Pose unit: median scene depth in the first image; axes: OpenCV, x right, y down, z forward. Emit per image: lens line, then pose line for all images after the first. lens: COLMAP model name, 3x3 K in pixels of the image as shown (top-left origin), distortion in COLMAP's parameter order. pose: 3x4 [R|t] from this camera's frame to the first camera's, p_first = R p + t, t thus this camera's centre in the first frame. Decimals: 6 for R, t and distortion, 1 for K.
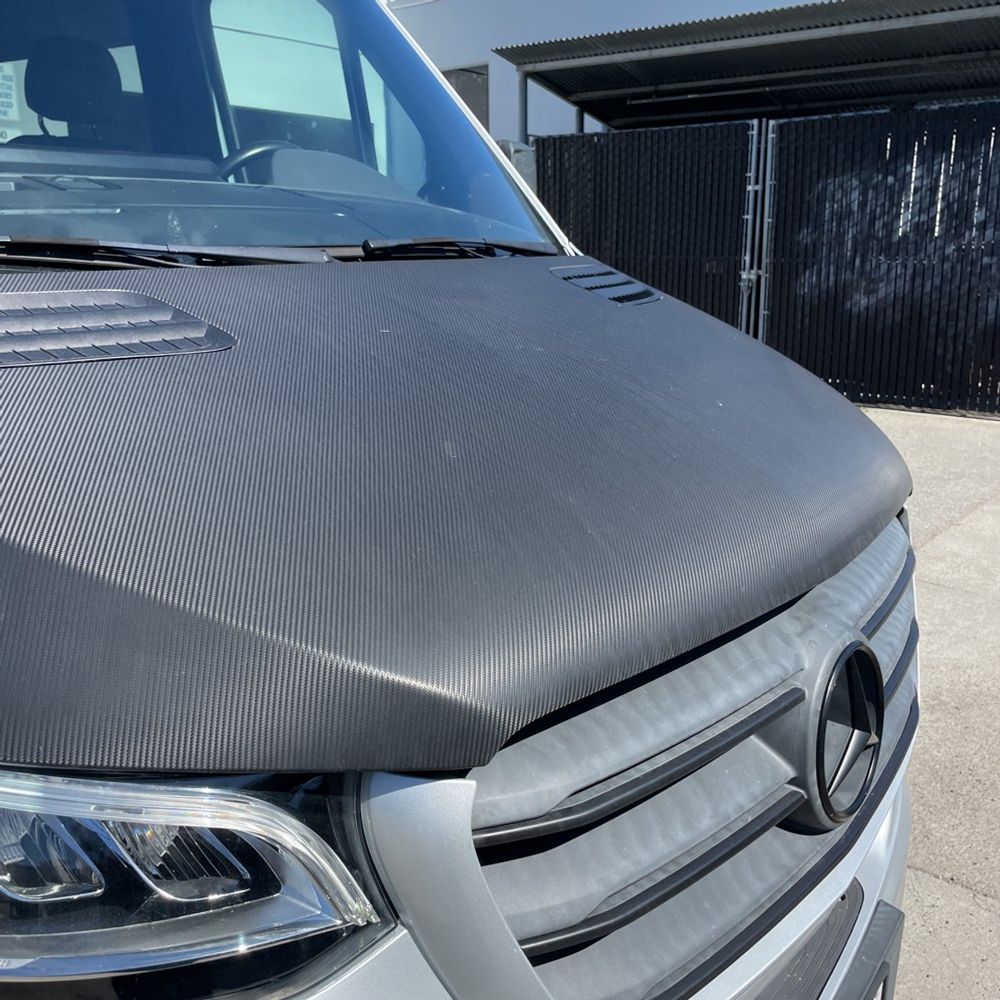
lens RADIAL K [[1014.9, 0, 493.2], [0, 1014.9, 496.5], [0, 0, 1]] dist [0.101579, -0.140096]
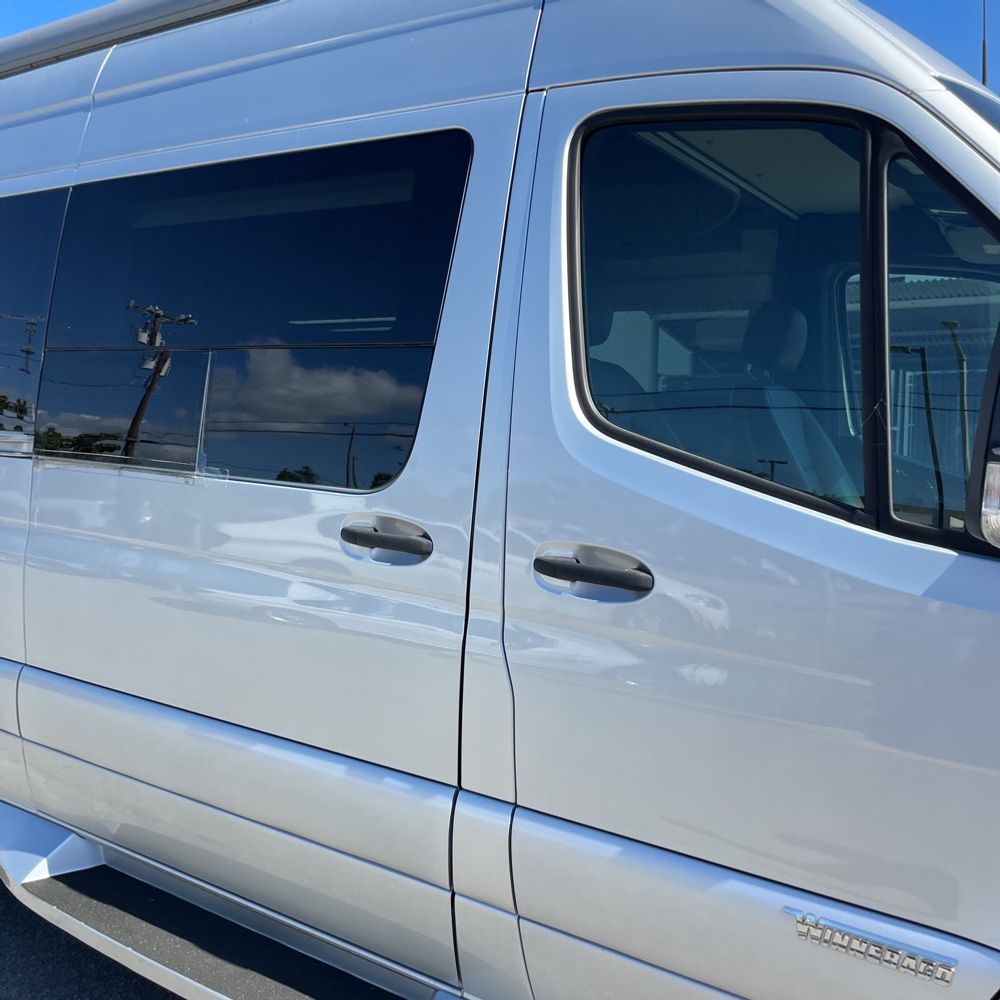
lens RADIAL K [[1019.1, 0, 515.6], [0, 1019.1, 496.5], [0, 0, 1]] dist [0.088750, -0.116741]
pose [[0.995971, 0.033044, 0.083372, -0.490703], [-0.014767, 0.977379, -0.210979, 0.013660], [-0.088457, 0.208898, 0.973929, -0.041988]]
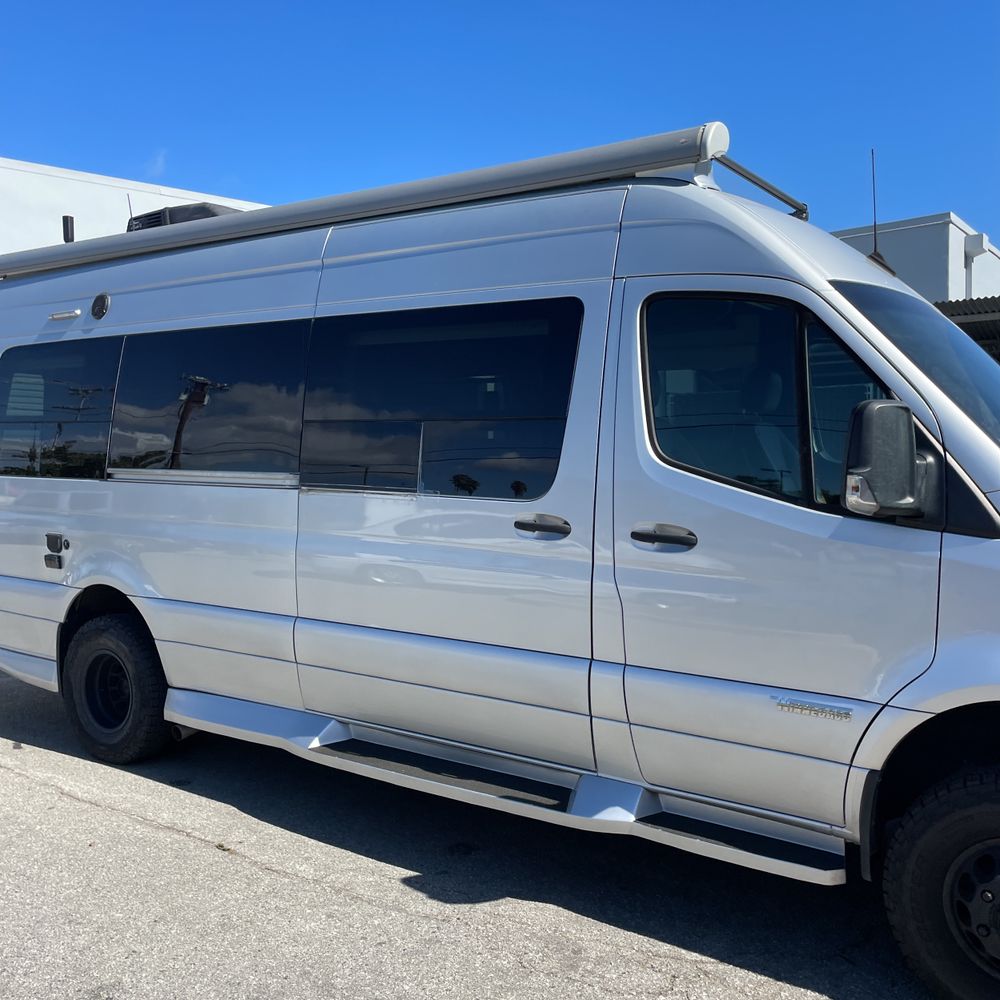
lens RADIAL K [[1017.6, 0, 493.8], [0, 1017.6, 507.9], [0, 0, 1]] dist [0.103671, -0.144115]
pose [[0.997895, -0.007099, 0.064462, -0.608131], [0.020459, 0.977693, -0.209039, 0.097296], [-0.061540, 0.209918, 0.975780, -0.407949]]
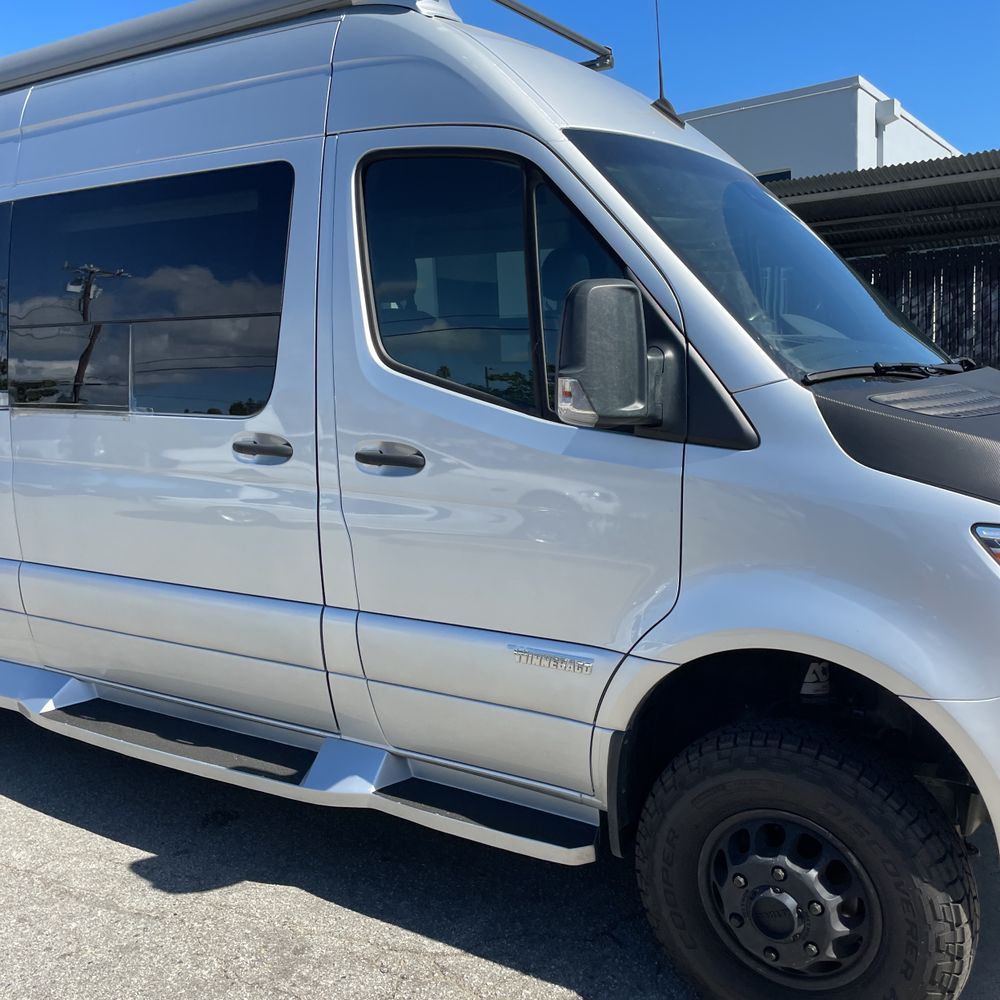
lens RADIAL K [[1014.9, 0, 493.2], [0, 1014.9, 496.5], [0, 0, 1]] dist [0.101579, -0.140096]
pose [[0.993419, -0.054442, 0.100772, -0.423912], [0.066435, 0.990577, -0.119766, 0.062355], [-0.093302, 0.125672, 0.987675, -0.279958]]
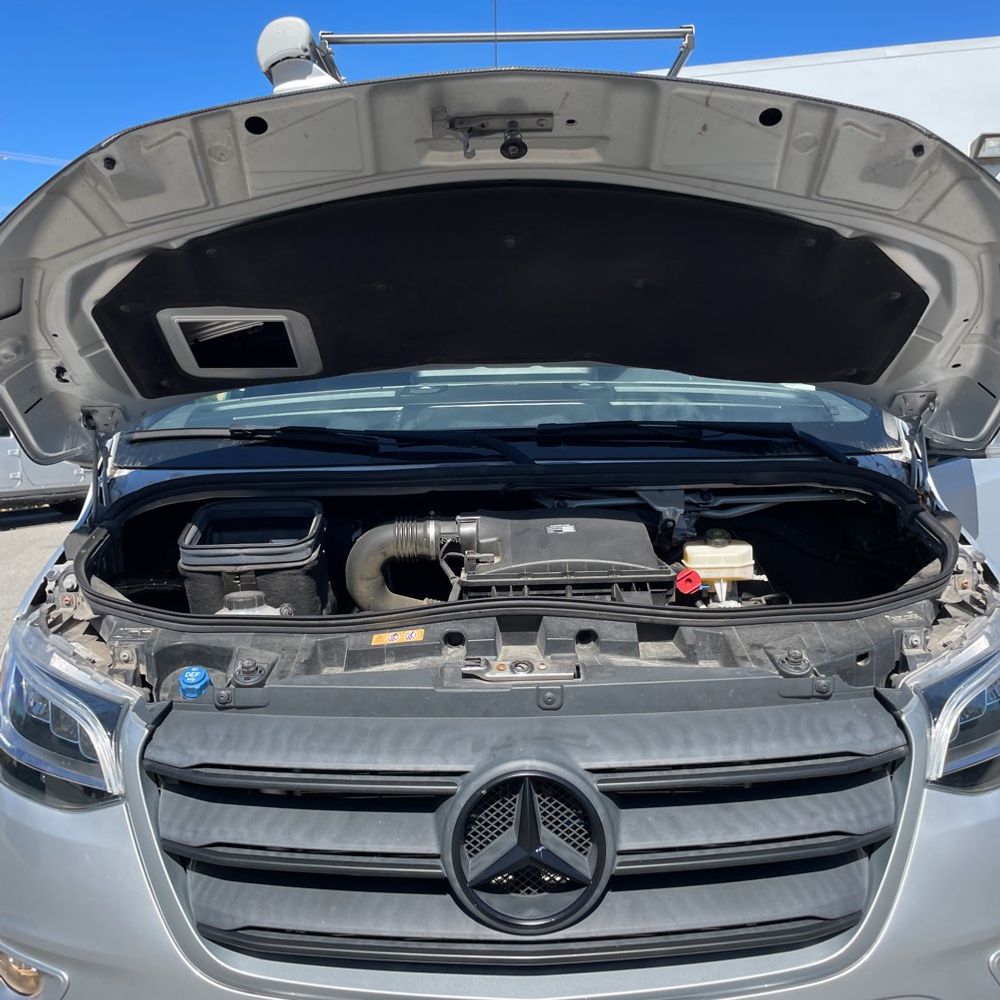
lens RADIAL K [[1014.9, 0, 493.2], [0, 1014.9, 496.5], [0, 0, 1]] dist [0.101579, -0.140096]
pose [[0.623479, 0.059549, -0.779569, 0.323686], [-0.177141, 0.981925, -0.066666, -0.020822], [0.761509, 0.179658, 0.622758, 0.048967]]
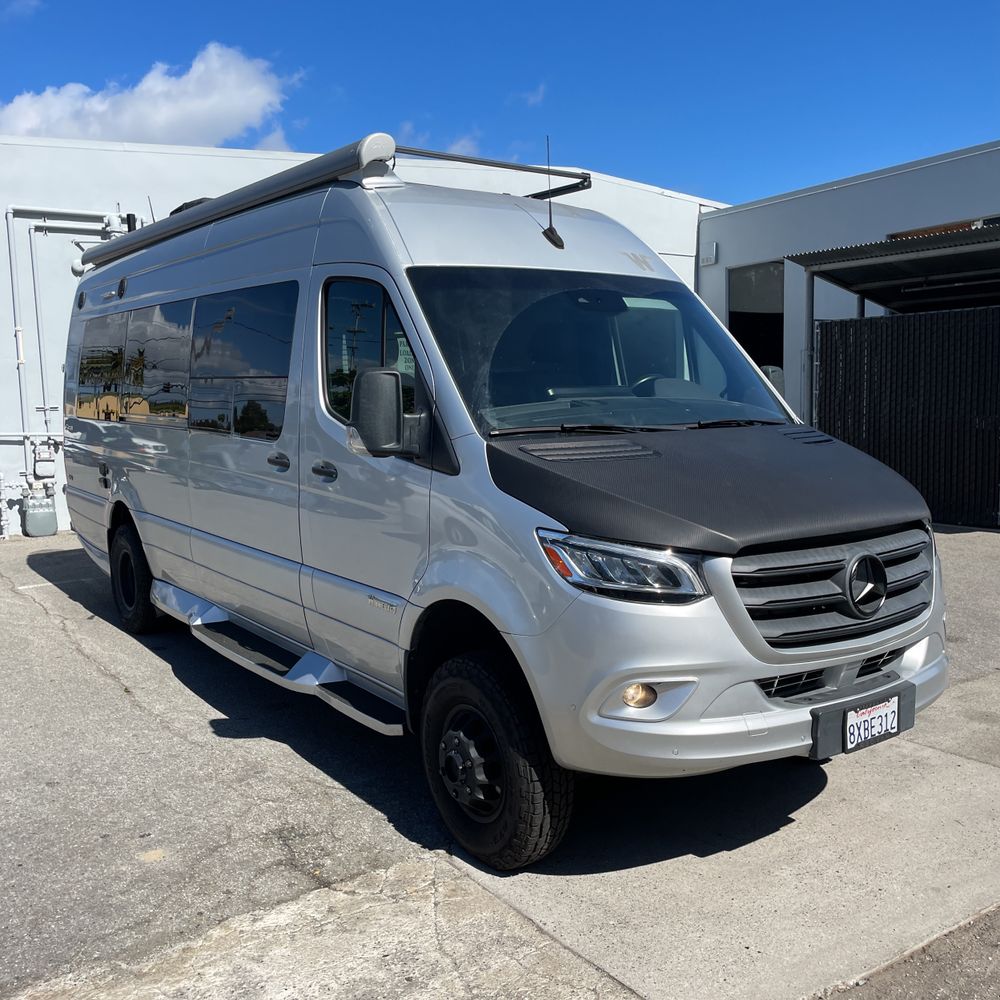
lens RADIAL K [[1020.5, 0, 514.0], [0, 1020.5, 517.8], [0, 0, 1]] dist [0.109154, -0.157162]
pose [[0.964567, 0.013398, -0.263497, 0.039650], [-0.047733, 0.991091, -0.124340, 0.122441], [0.259484, 0.132511, 0.956613, -0.570367]]
